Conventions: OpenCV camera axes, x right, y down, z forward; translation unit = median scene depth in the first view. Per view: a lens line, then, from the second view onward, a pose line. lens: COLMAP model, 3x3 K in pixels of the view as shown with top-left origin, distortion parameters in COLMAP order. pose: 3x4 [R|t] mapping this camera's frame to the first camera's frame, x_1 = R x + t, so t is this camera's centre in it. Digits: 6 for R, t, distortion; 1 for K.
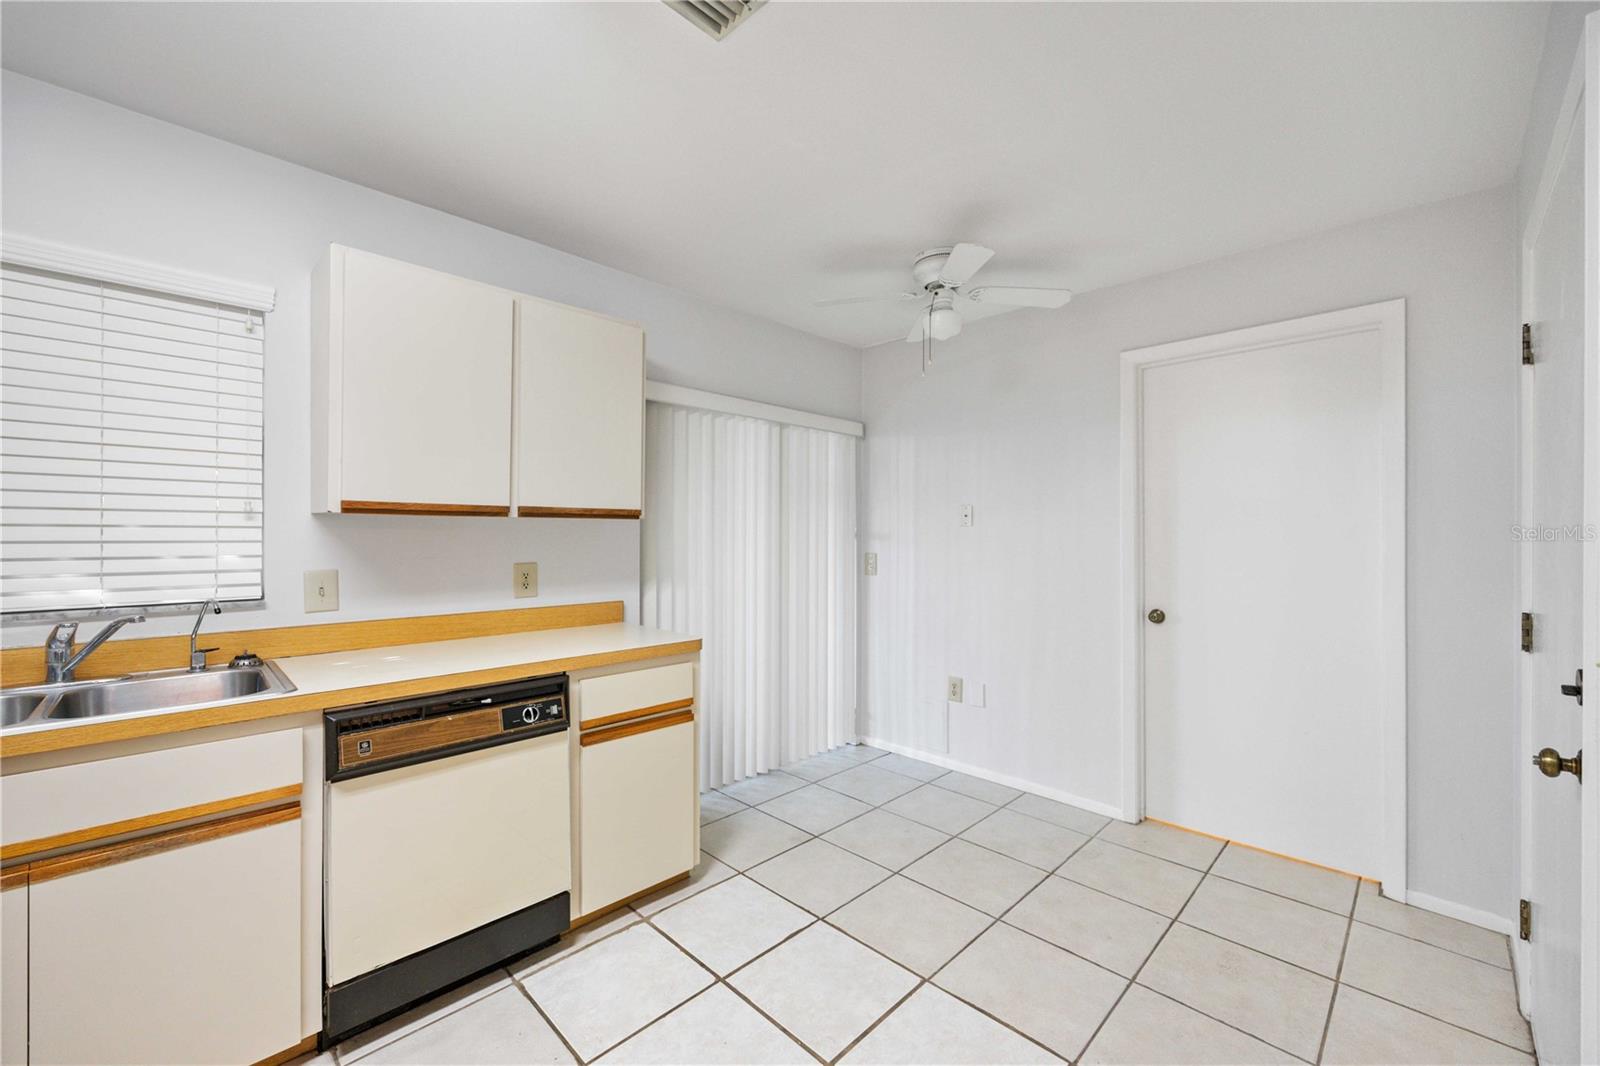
lens RADIAL K [[635.4, 0, 802.7], [0, 635.4, 536.1], [0, 0, 1]] dist [0.002813, 0.000339]
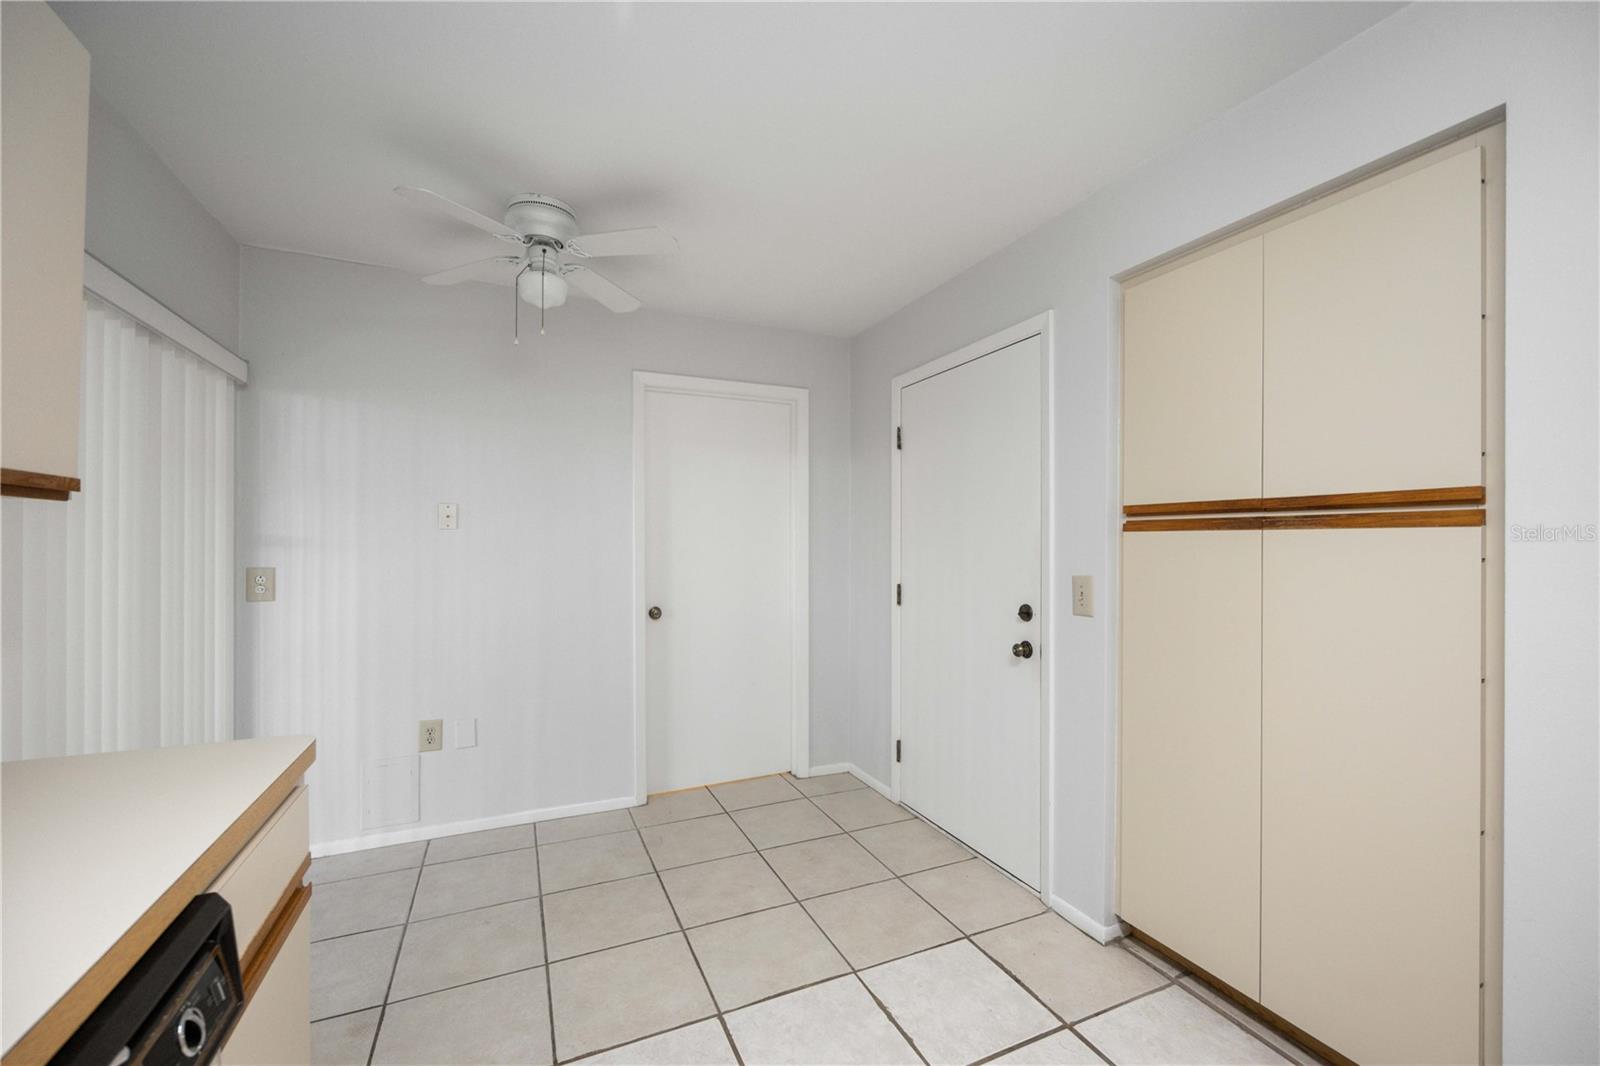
lens RADIAL K [[644.3, 0, 804.5], [0, 644.3, 540.4], [0, 0, 1]] dist [-0.000446, 0.000254]
pose [[0.360113, 0.002650, 0.932905, -0.439832], [-0.002769, 0.999995, -0.001772, -0.000896], [-0.932905, -0.001945, 0.360119, 0.366278]]
